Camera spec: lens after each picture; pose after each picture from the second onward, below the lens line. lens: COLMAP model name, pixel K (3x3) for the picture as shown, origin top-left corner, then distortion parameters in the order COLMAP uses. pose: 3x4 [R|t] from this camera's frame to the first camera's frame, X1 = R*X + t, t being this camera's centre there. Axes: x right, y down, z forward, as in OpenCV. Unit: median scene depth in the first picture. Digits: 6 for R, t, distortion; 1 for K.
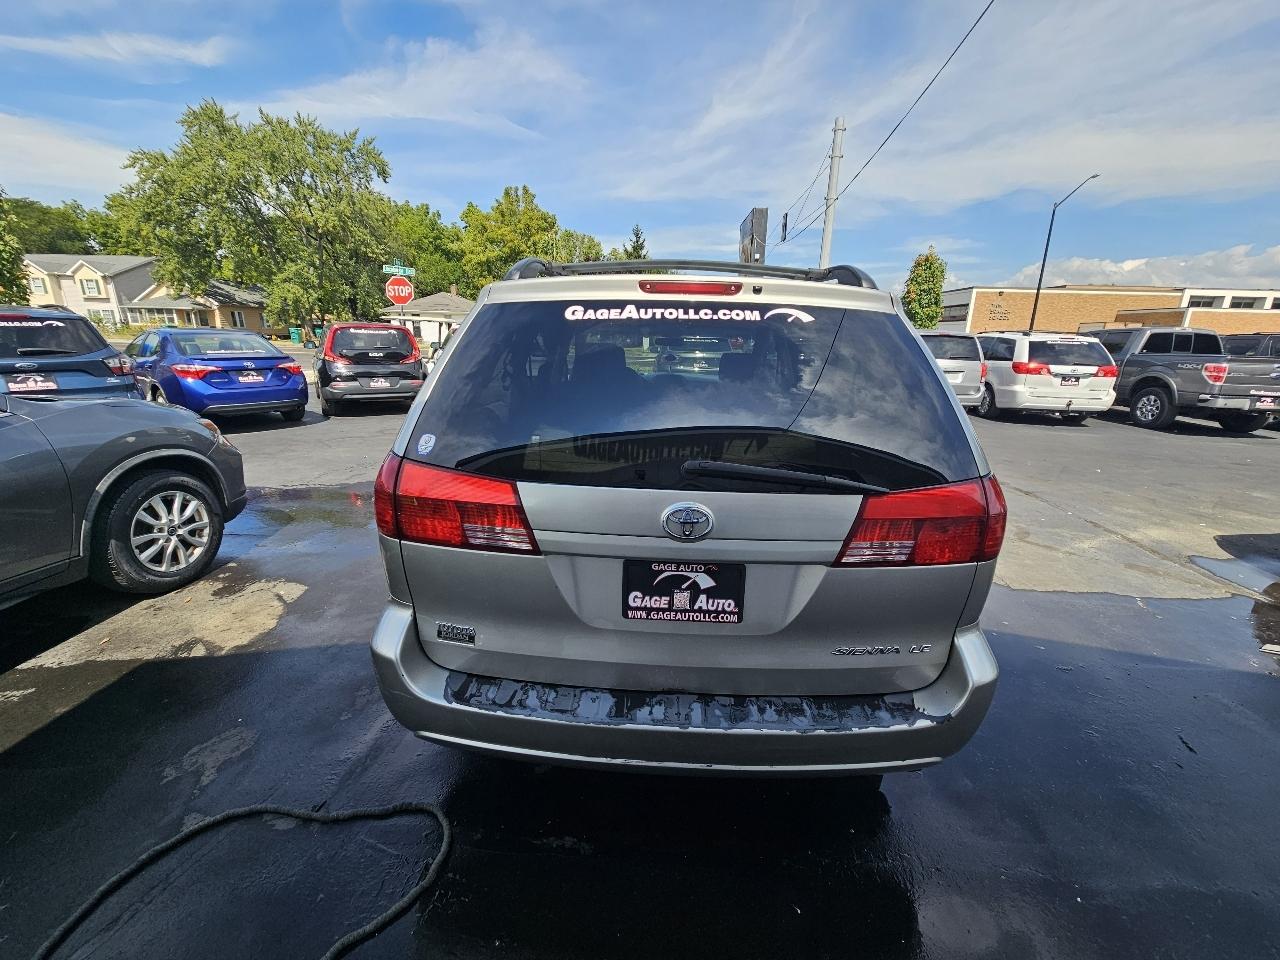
lens RADIAL K [[523.4, 0, 627.3], [0, 523.4, 485.7], [0, 0, 1]] dist [-0.000273, -0.000356]
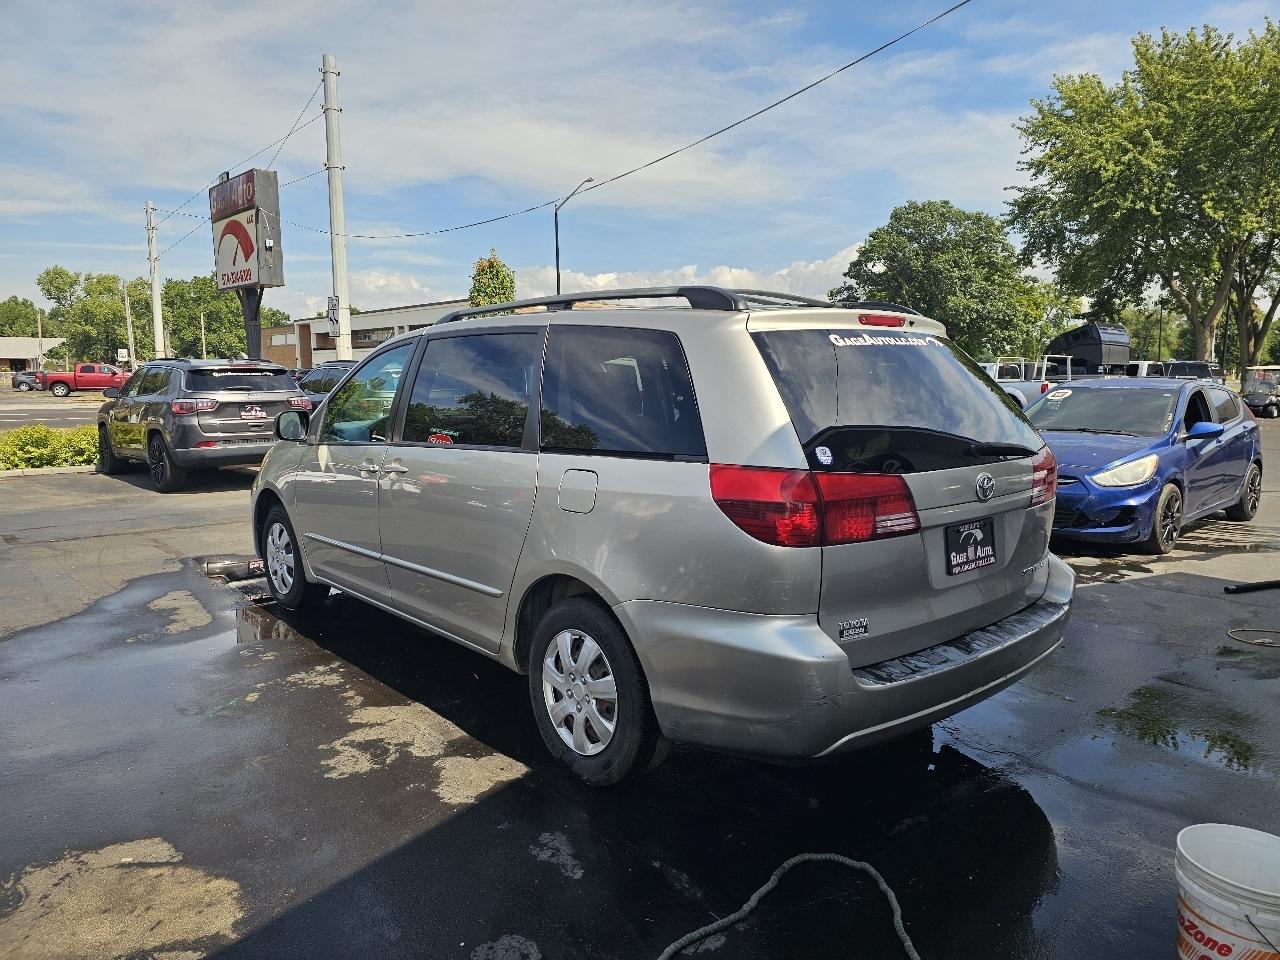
lens RADIAL K [[884.4, 0, 627.9], [0, 884.4, 488.9], [0, 0, 1]] dist [0.065060, -0.056466]
pose [[0.713816, -0.114070, 0.690981, -0.948490], [0.211005, 0.975828, -0.056884, 0.003952], [-0.667790, 0.186405, 0.720631, -0.028714]]
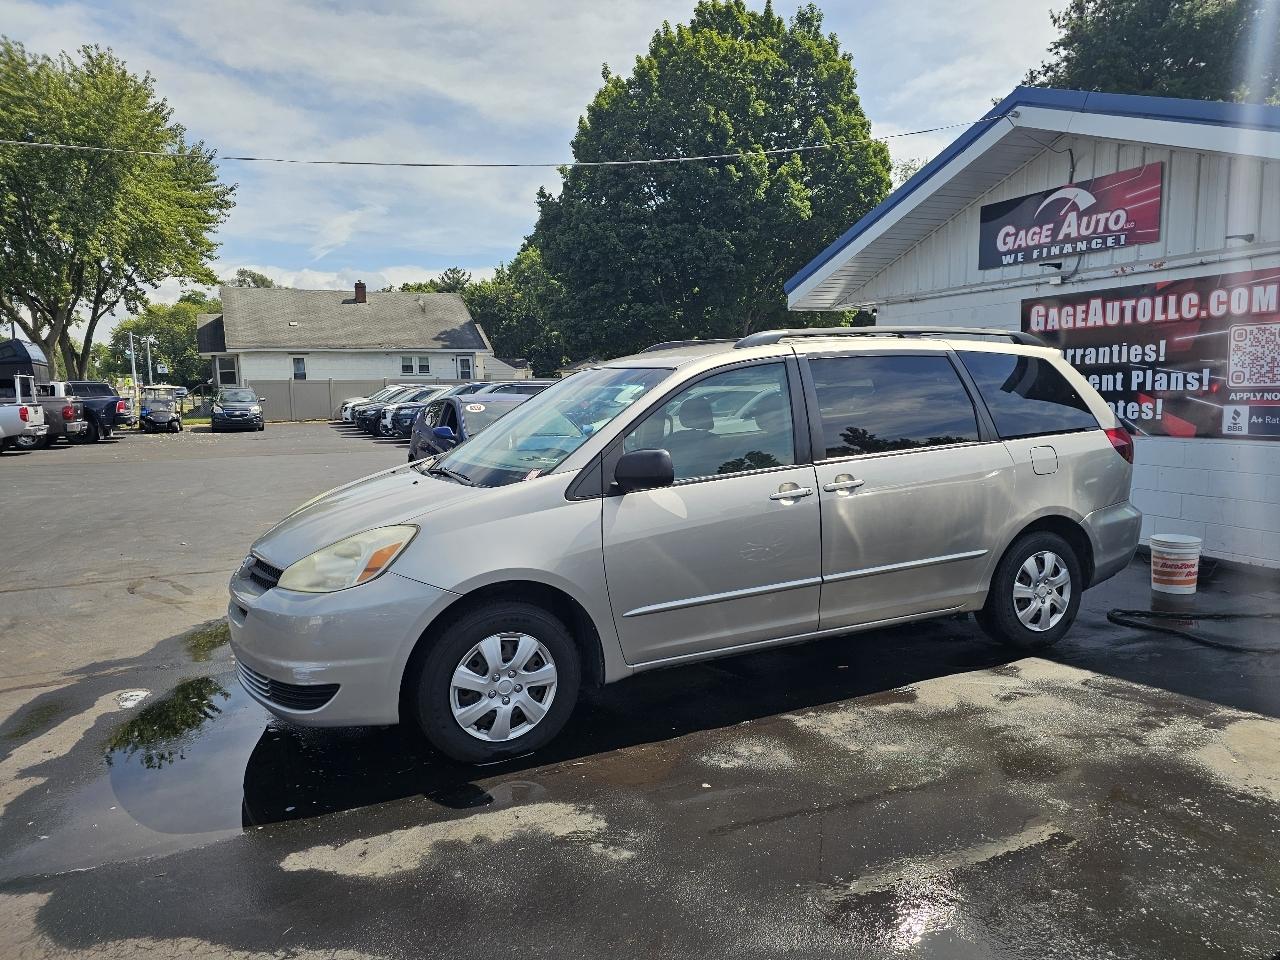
lens RADIAL K [[918.5, 0, 640.0], [0, 918.5, 480.0], [0, 0, 1]] dist [0.072726, -0.065552]
pose [[-0.529674, -0.104919, 0.841687, -1.325975], [0.243718, 0.931648, 0.269504, -0.688351], [-0.812433, 0.347884, -0.467899, 2.227938]]
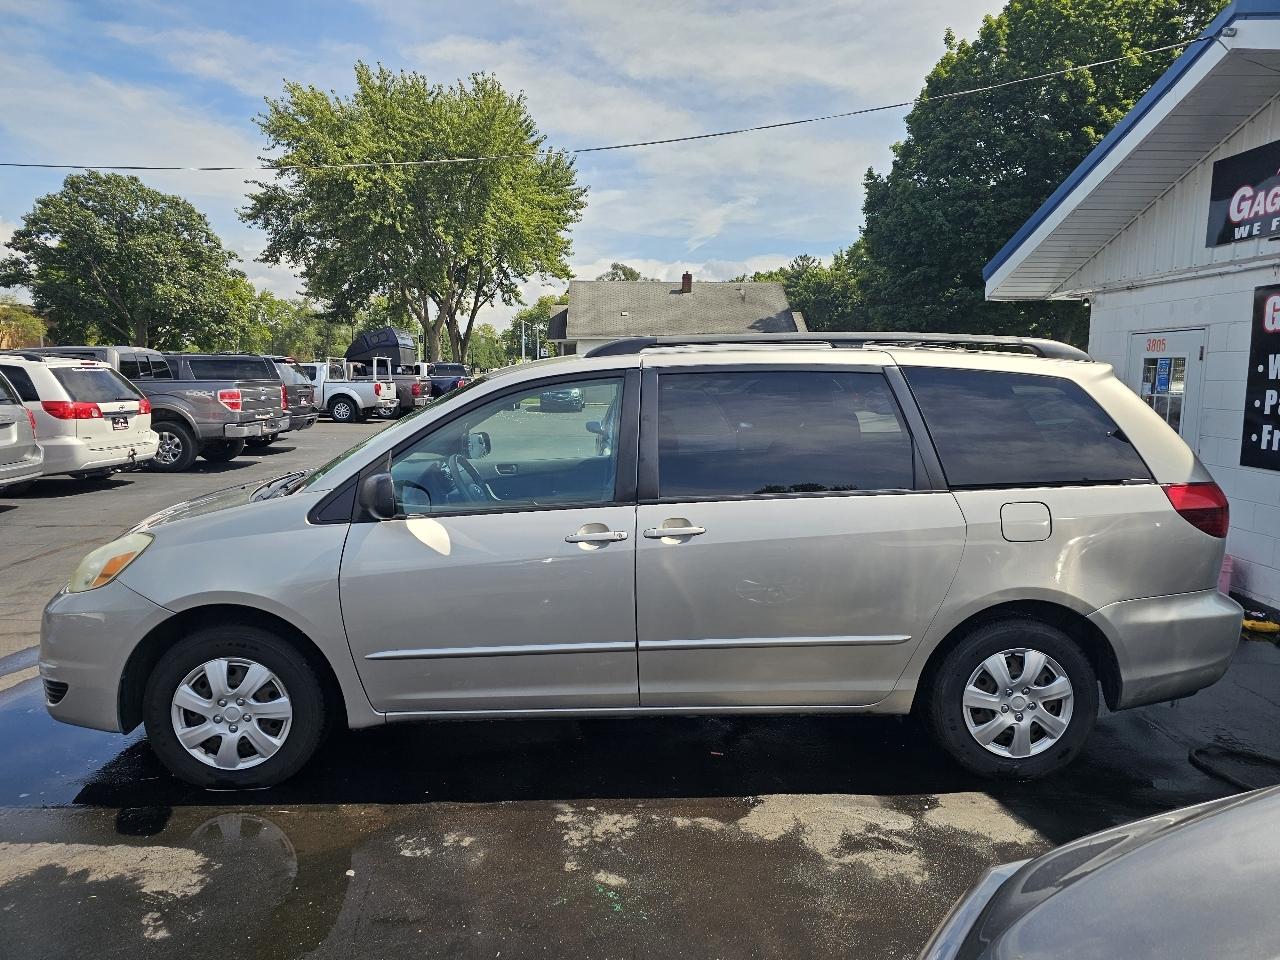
lens RADIAL K [[897.6, 0, 640.0], [0, 897.6, 480.0], [0, 0, 1]] dist [0.060000, -0.052332]
pose [[-0.126893, -0.148159, 0.980789, -1.370105], [0.267645, 0.946993, 0.177681, -0.476017], [-0.955125, 0.285050, -0.080513, 1.361772]]
